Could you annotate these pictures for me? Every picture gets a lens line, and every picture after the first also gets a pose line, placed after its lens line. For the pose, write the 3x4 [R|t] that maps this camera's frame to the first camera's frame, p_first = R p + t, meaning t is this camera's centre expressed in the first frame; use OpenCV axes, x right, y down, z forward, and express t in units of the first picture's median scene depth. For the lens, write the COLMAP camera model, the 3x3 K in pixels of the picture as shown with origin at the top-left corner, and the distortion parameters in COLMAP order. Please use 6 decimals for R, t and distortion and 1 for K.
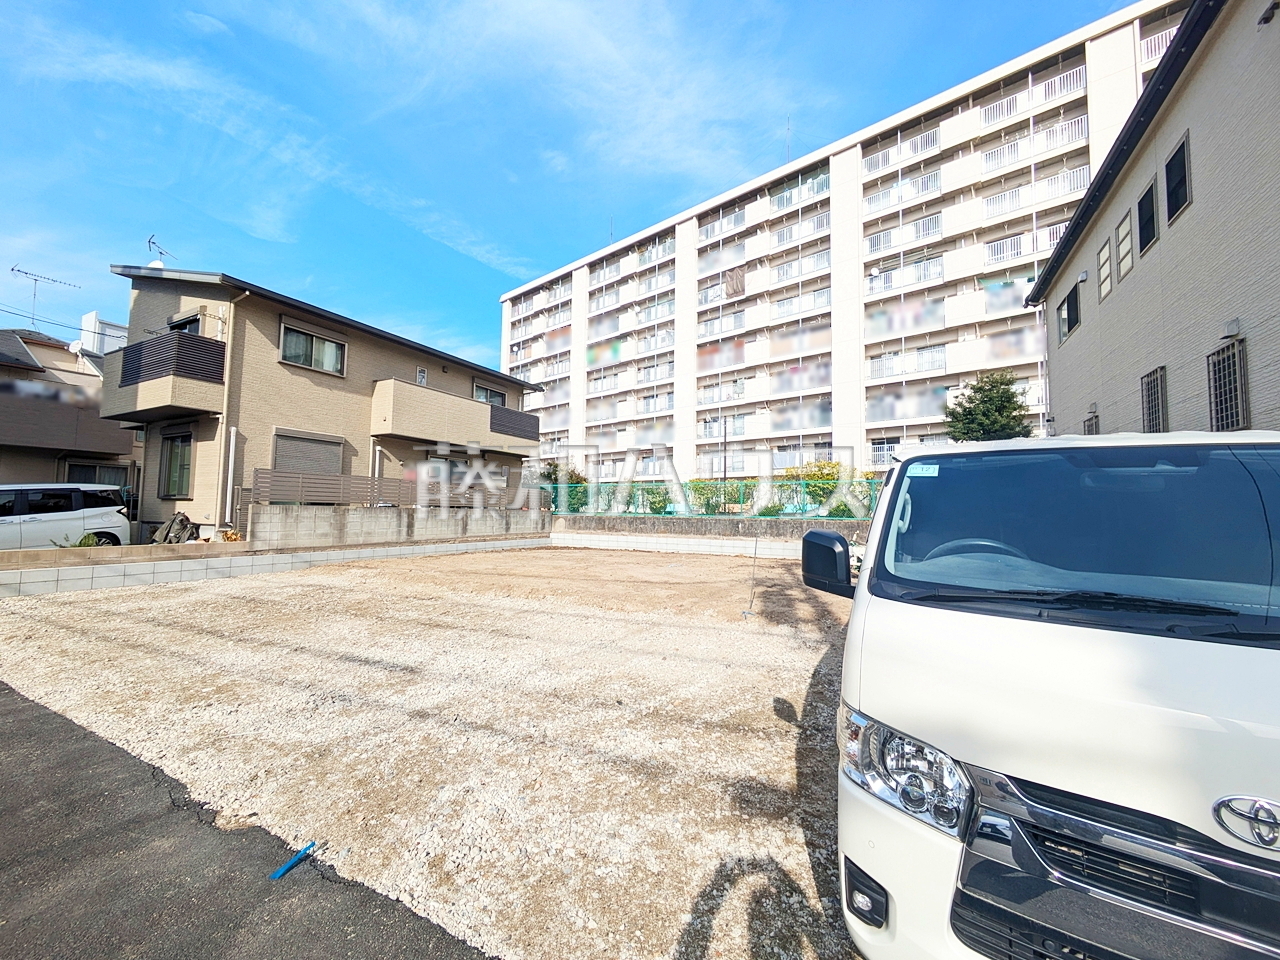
lens RADIAL K [[506.6, 0, 640.0], [0, 506.6, 480.0], [0, 0, 1]] dist [-0.002029, 0.001970]
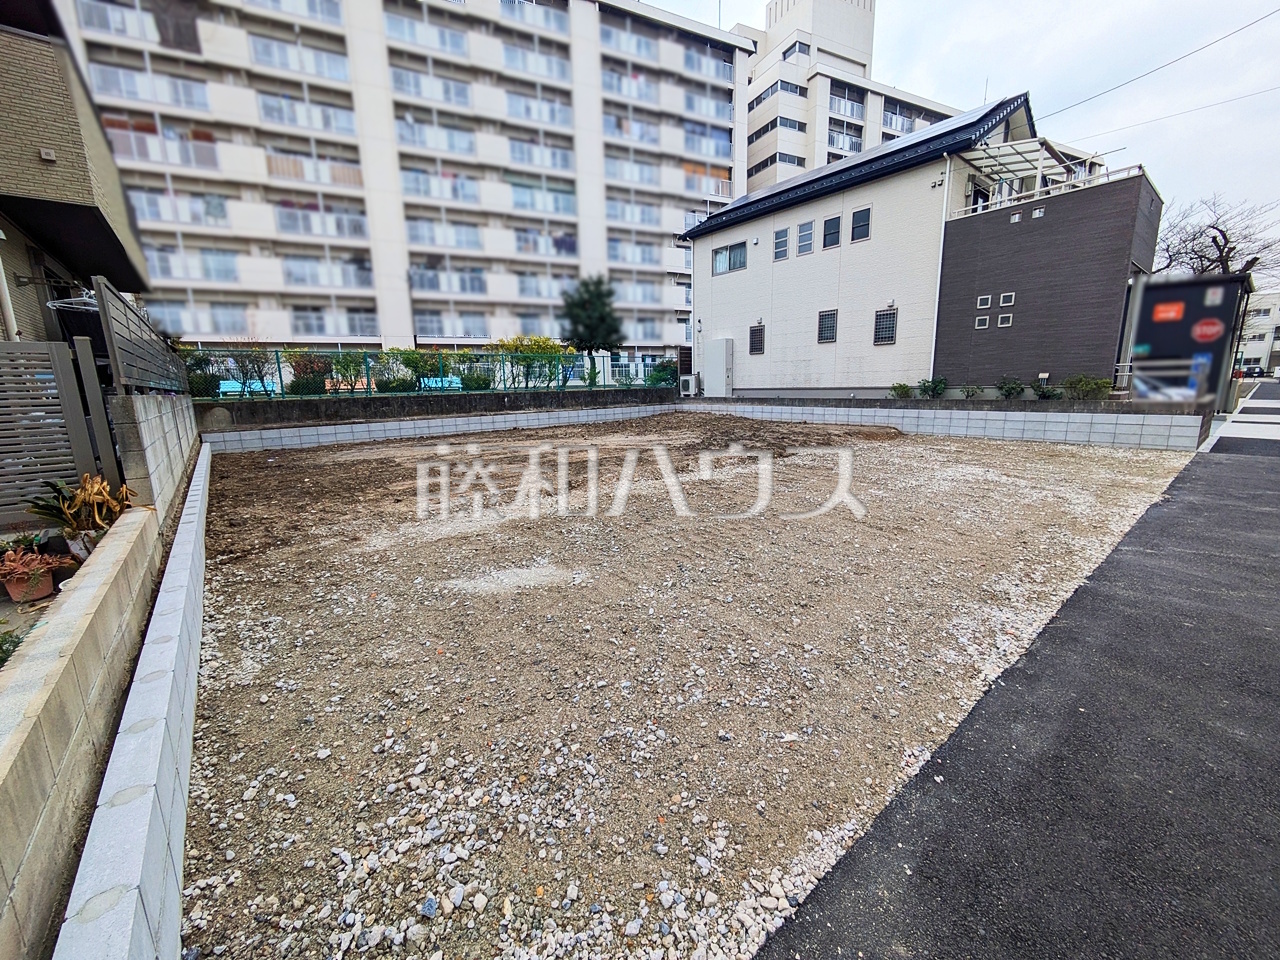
lens RADIAL K [[506.6, 0, 640.0], [0, 506.6, 480.0], [0, 0, 1]] dist [-0.002029, 0.001970]
pose [[0.389738, -0.198593, 0.899258, -0.328253], [-0.028677, 0.973381, 0.227391, 0.005889], [-0.920479, -0.114411, 0.373668, 0.197815]]
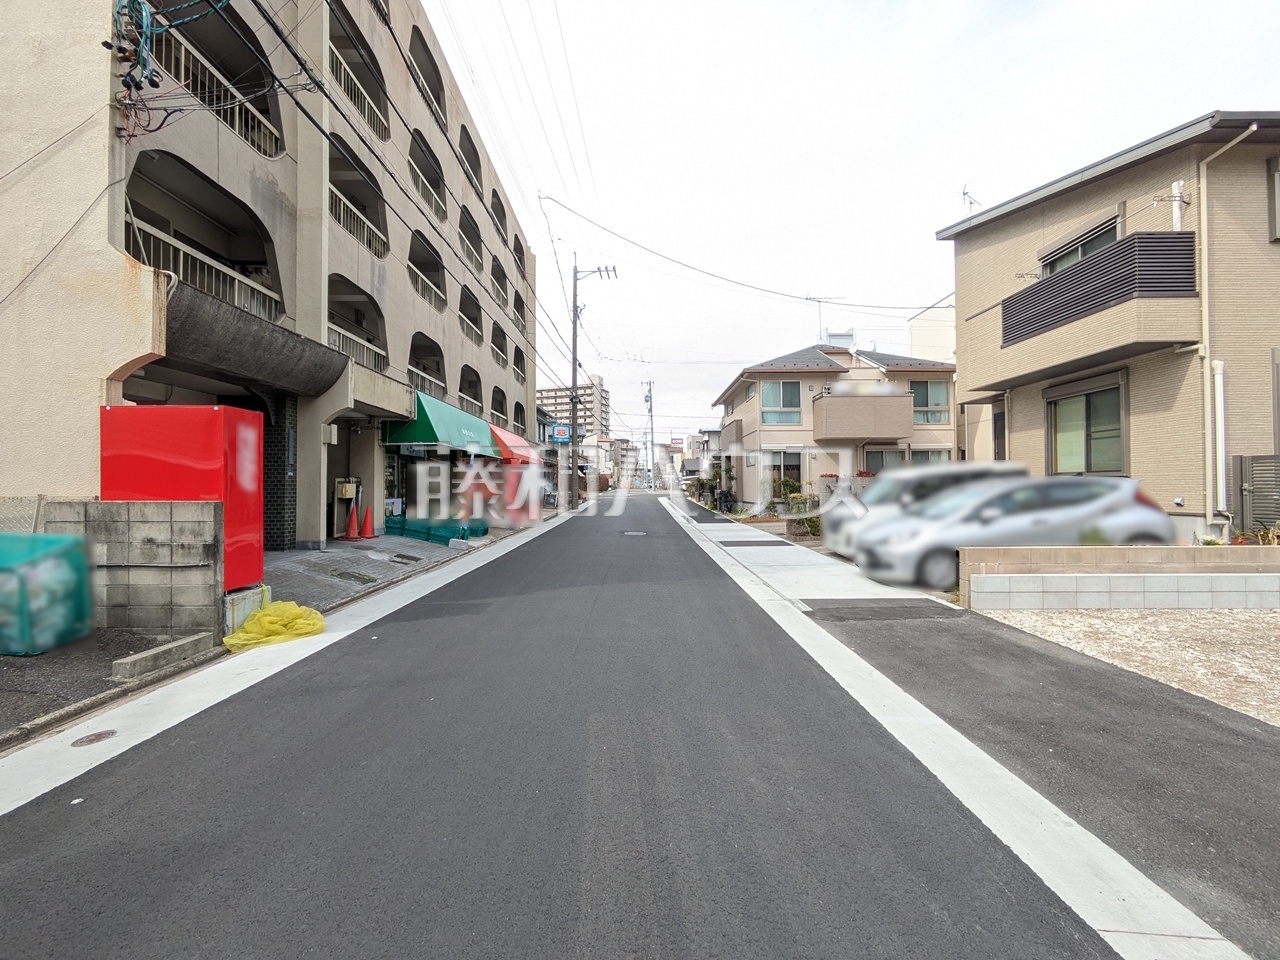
lens RADIAL K [[506.6, 0, 640.0], [0, 506.6, 480.0], [0, 0, 1]] dist [-0.002029, 0.001970]
pose [[0.470863, -0.031236, -0.881653, -0.218014], [0.067909, 0.997691, 0.000921, -0.001975], [0.879589, -0.060306, 0.471898, 0.020792]]
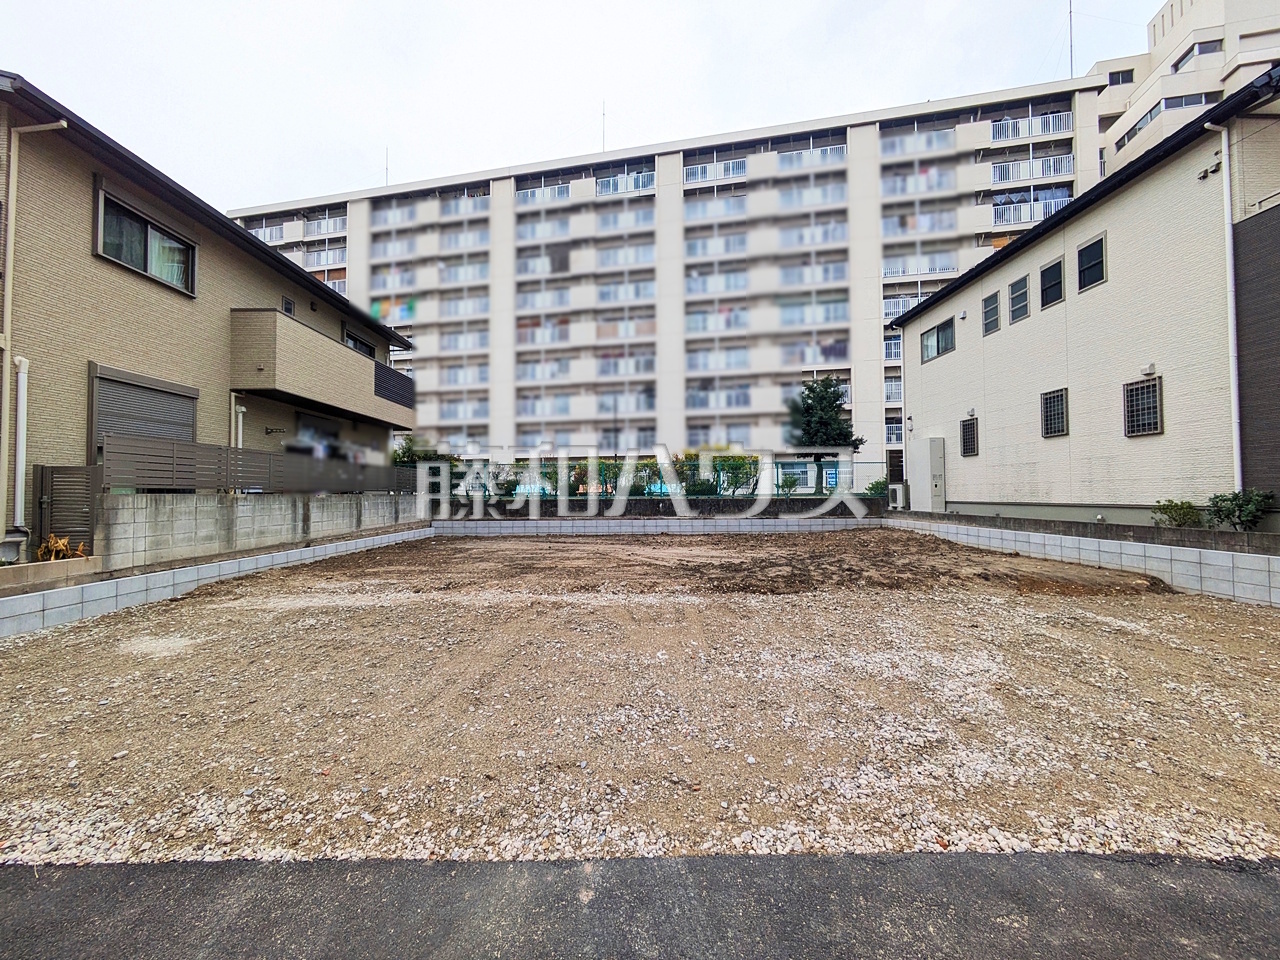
lens RADIAL K [[506.6, 0, 640.0], [0, 506.6, 480.0], [0, 0, 1]] dist [-0.002029, 0.001970]
pose [[0.879985, -0.007050, 0.474949, -0.172794], [-0.011183, 0.999305, 0.035555, 0.001424], [-0.474870, -0.036599, 0.879295, 0.063326]]
